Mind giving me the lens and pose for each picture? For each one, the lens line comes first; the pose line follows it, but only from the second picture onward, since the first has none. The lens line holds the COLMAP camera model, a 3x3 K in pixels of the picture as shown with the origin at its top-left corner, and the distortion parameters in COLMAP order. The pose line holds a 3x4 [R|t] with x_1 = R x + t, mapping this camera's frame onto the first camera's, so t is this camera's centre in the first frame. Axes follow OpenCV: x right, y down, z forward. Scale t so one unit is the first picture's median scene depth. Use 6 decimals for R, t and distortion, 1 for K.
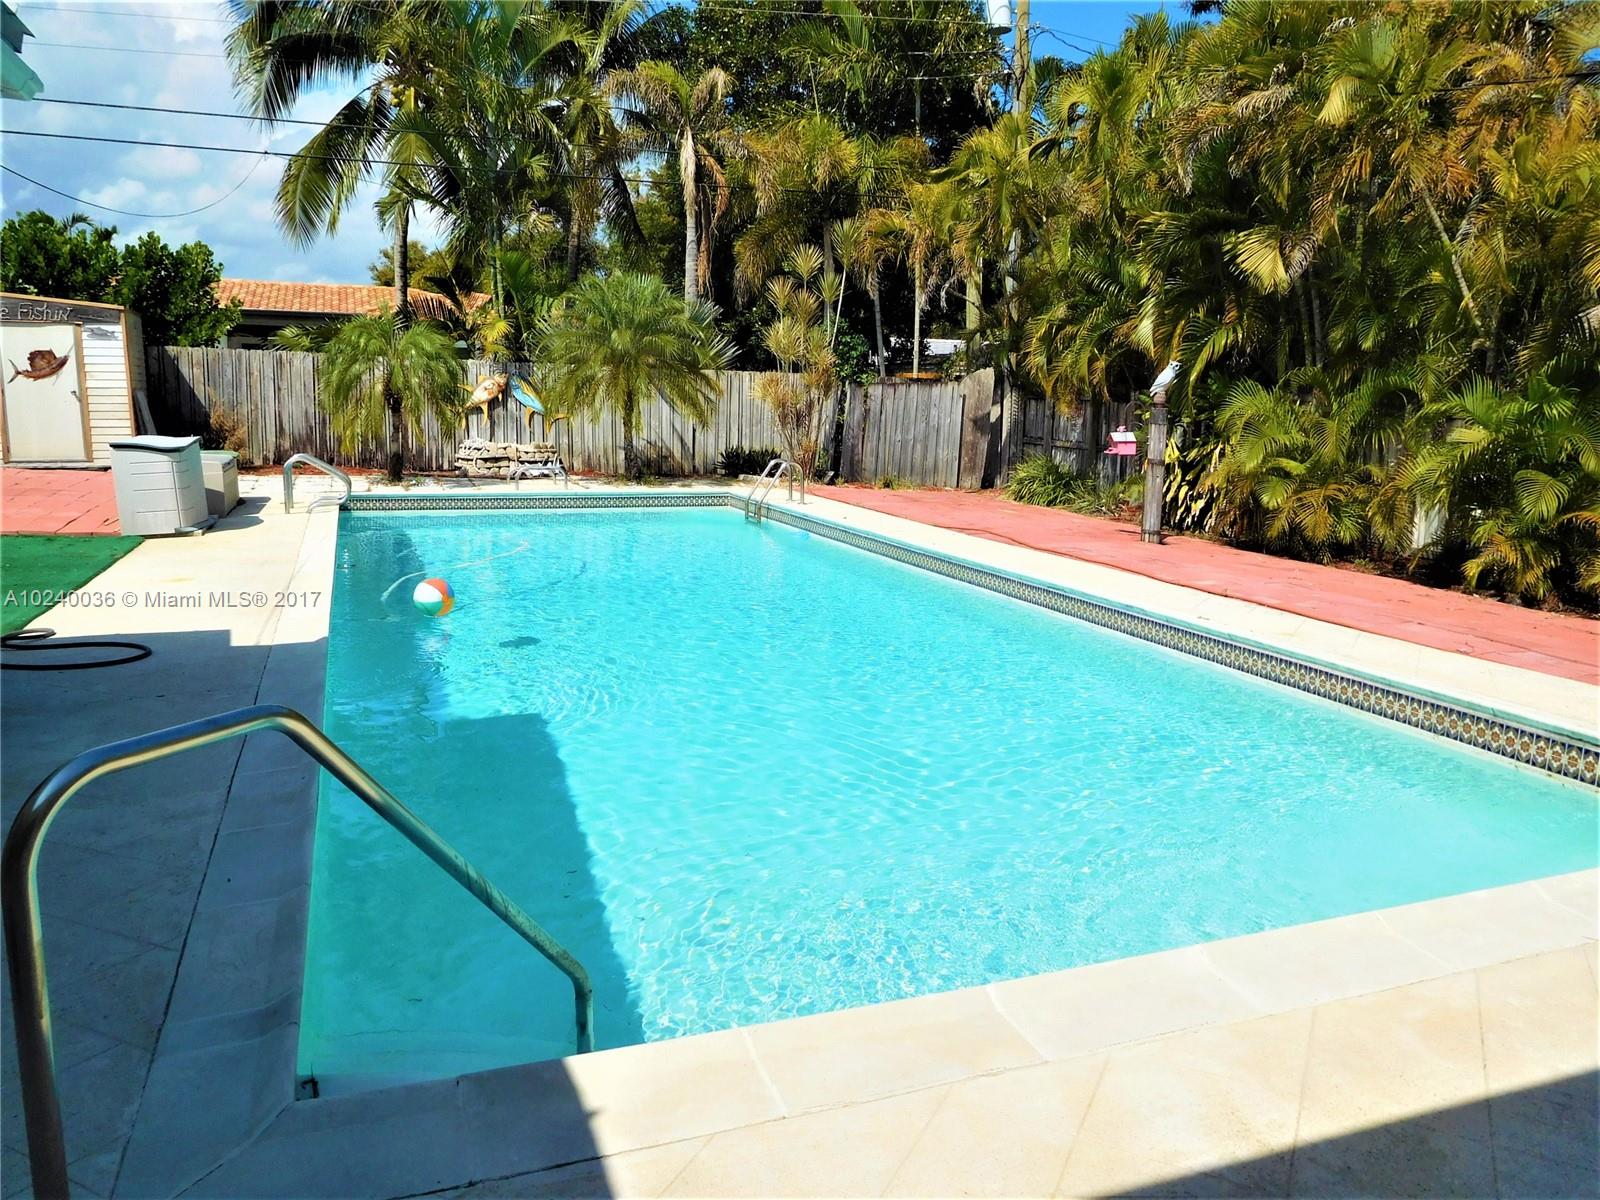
lens RADIAL K [[1182.3, 0, 797.0], [0, 1182.3, 597.6], [0, 0, 1]] dist [-0.033545, 0.001602]
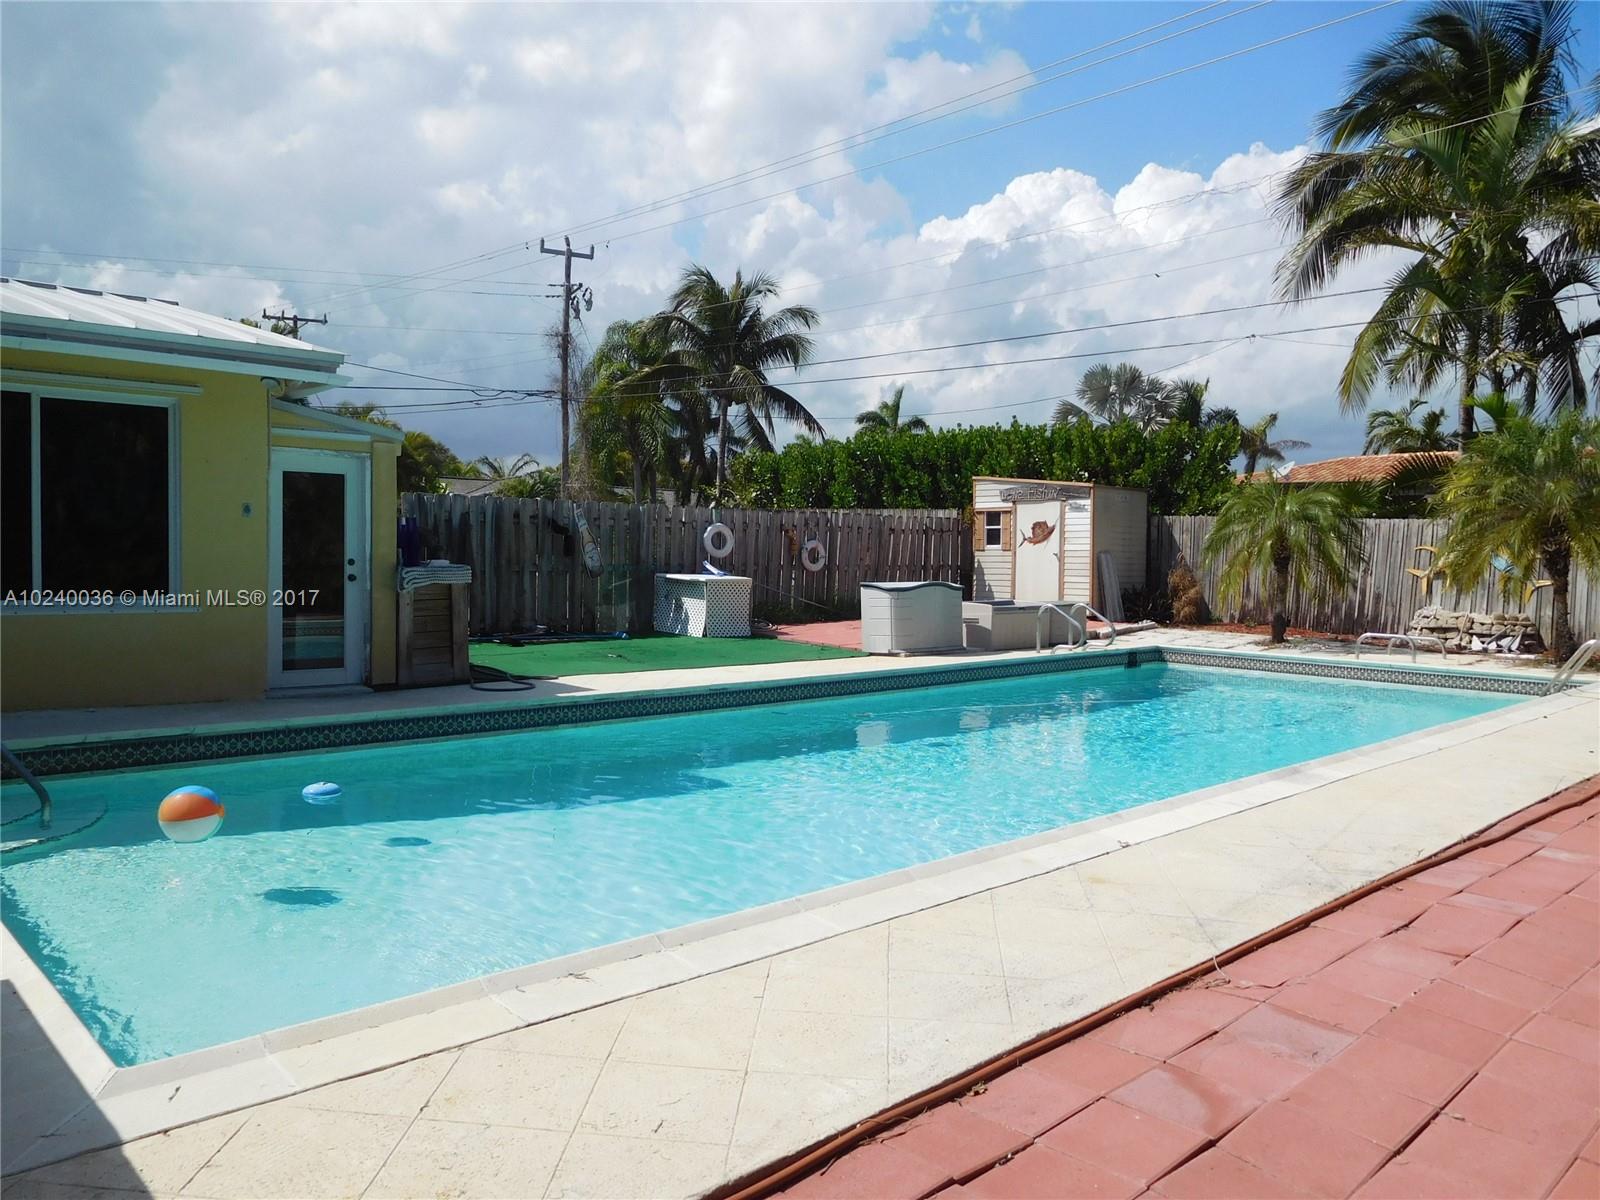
lens RADIAL K [[1182.3, 0, 797.0], [0, 1182.3, 597.6], [0, 0, 1]] dist [-0.033545, 0.001602]
pose [[0.398547, 0.023224, -0.916854, 0.407132], [-0.161819, 0.985777, -0.045371, -0.025780], [0.902760, 0.166447, 0.396637, 0.239476]]
